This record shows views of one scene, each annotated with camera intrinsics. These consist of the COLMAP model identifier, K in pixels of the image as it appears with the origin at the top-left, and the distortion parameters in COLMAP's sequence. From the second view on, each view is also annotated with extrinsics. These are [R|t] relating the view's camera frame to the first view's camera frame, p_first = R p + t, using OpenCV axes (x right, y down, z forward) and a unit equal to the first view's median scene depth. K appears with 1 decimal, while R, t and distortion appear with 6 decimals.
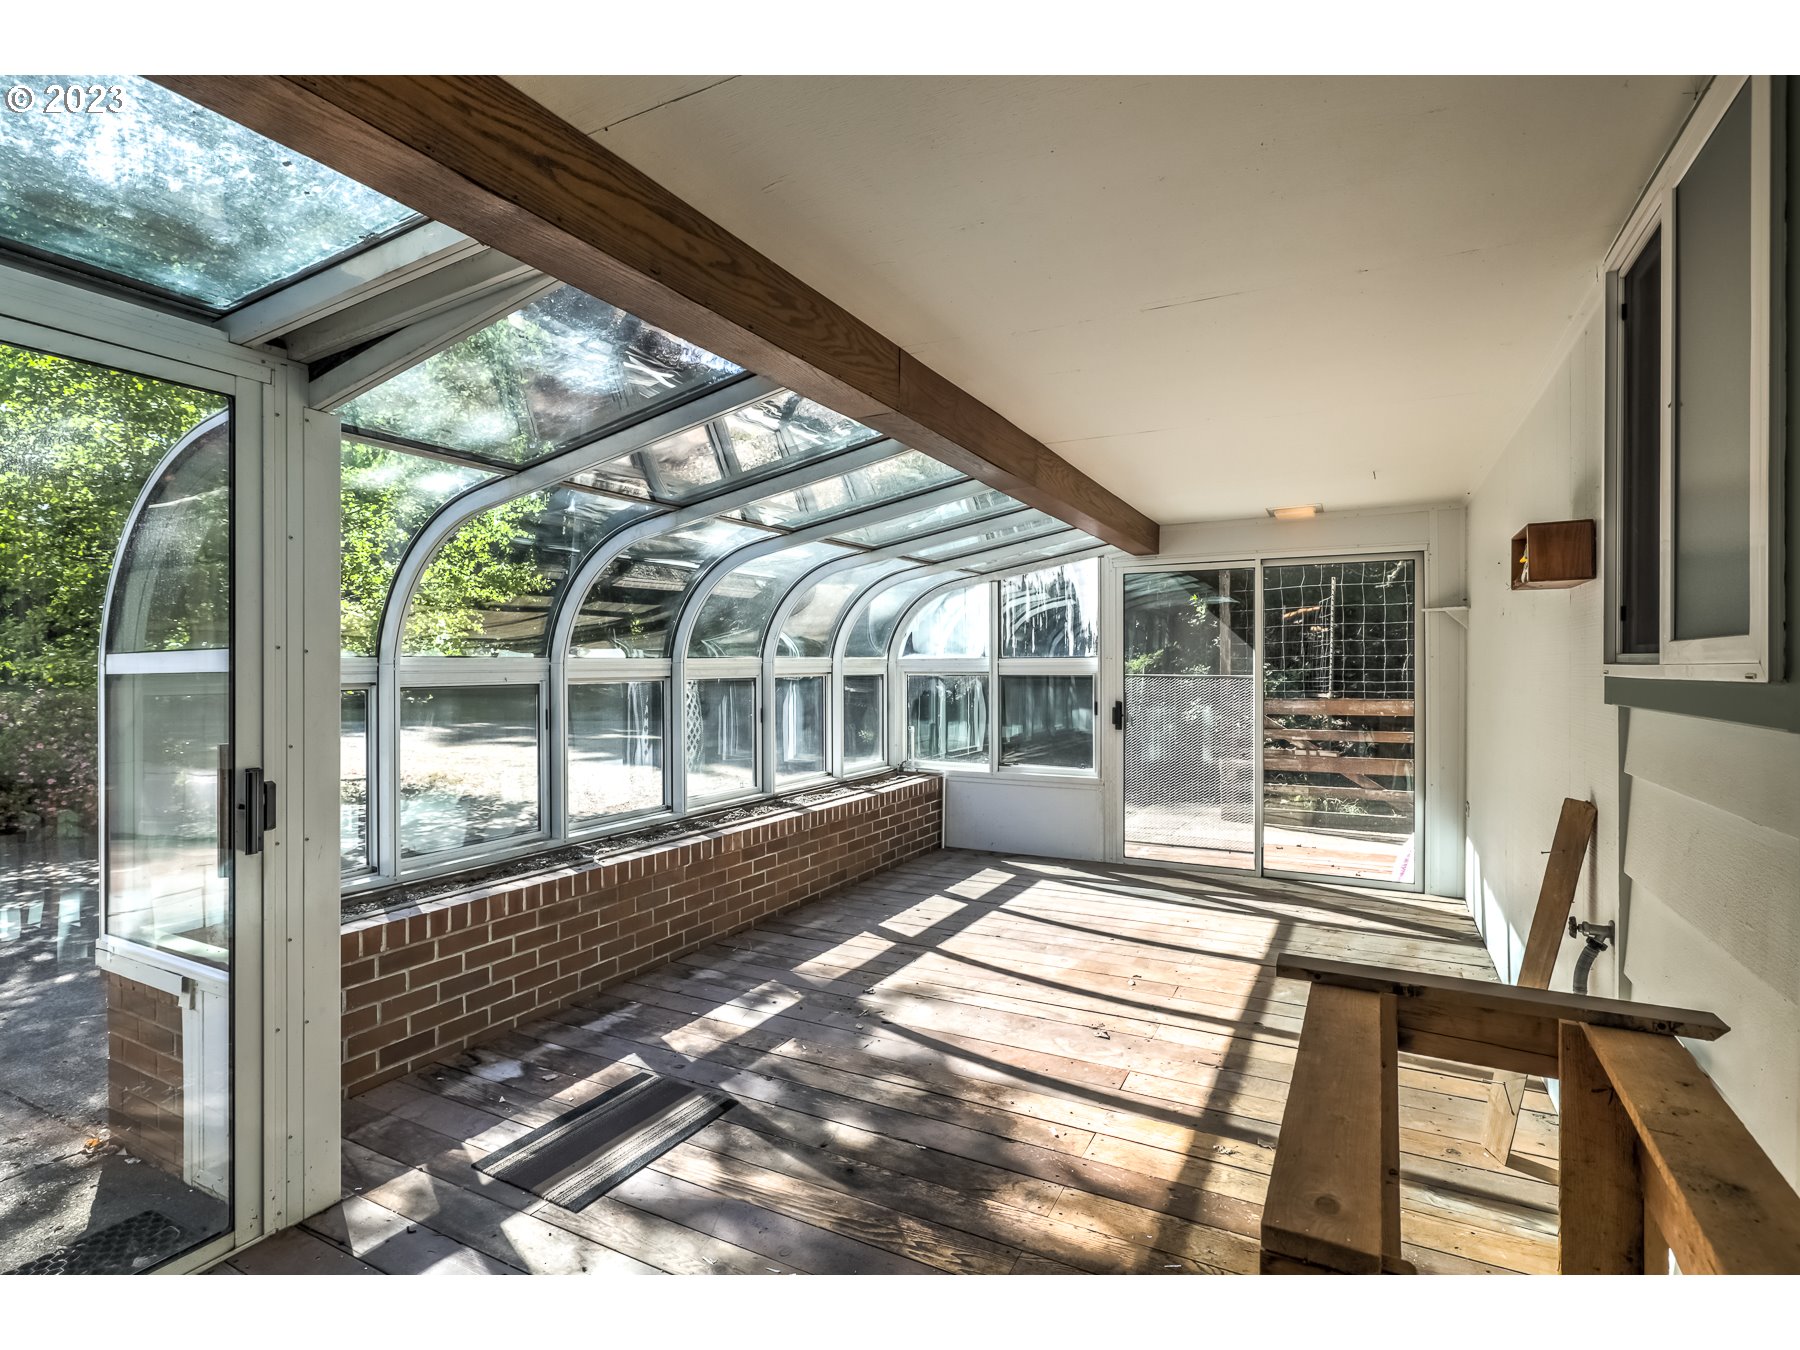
lens RADIAL K [[869.5, 0, 896.4], [0, 869.5, 671.5], [0, 0, 1]] dist [-0.007421, 0.000207]
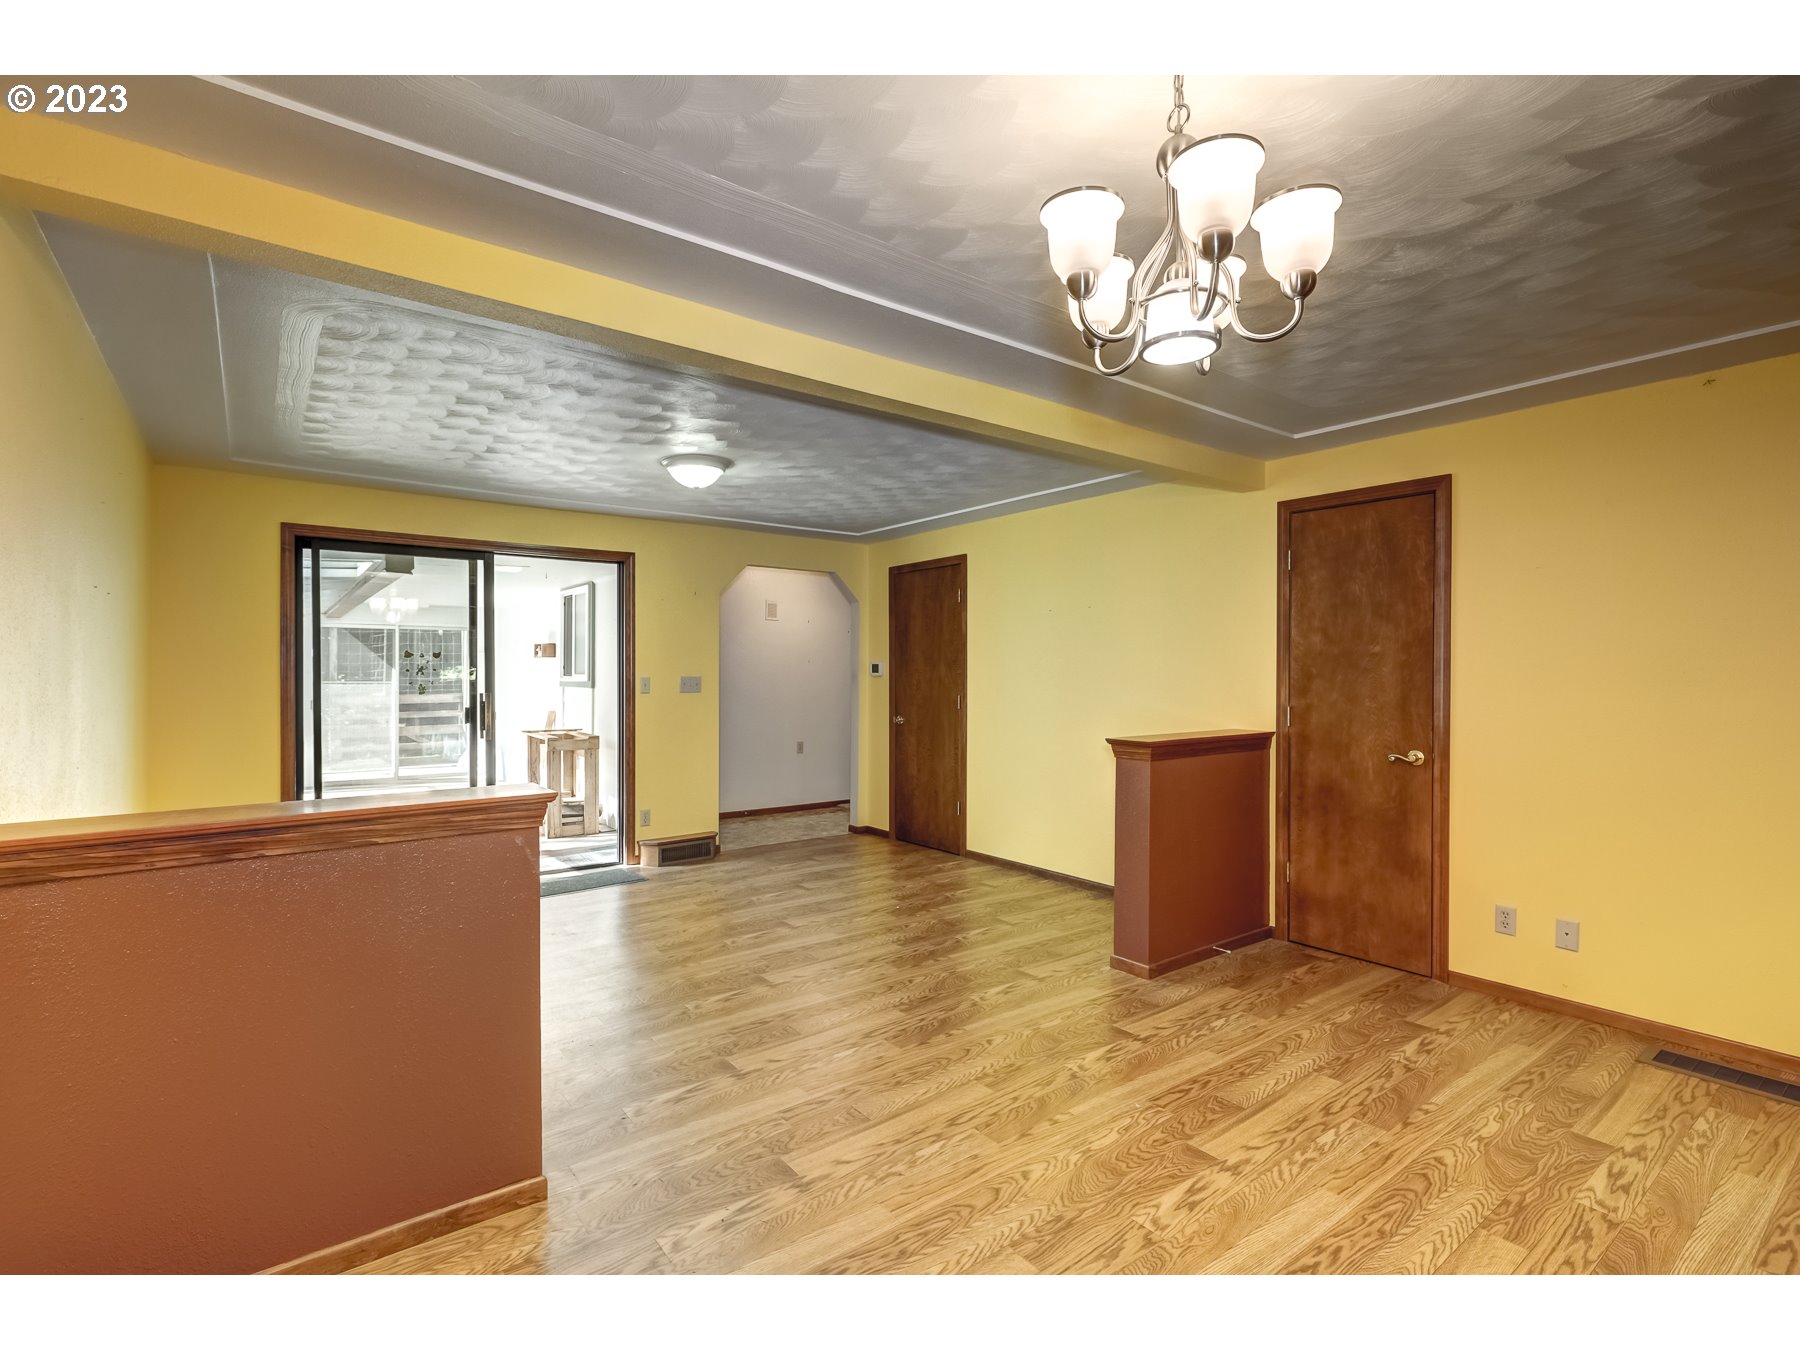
lens RADIAL K [[869.5, 0, 897.0], [0, 869.5, 679.6], [0, 0, 1]] dist [-0.007421, 0.000207]
pose [[0.376628, 0.001121, 0.926364, -2.489359], [0.003357, 0.999991, -0.002575, 0.016428], [-0.926358, 0.004080, 0.376621, -2.129465]]
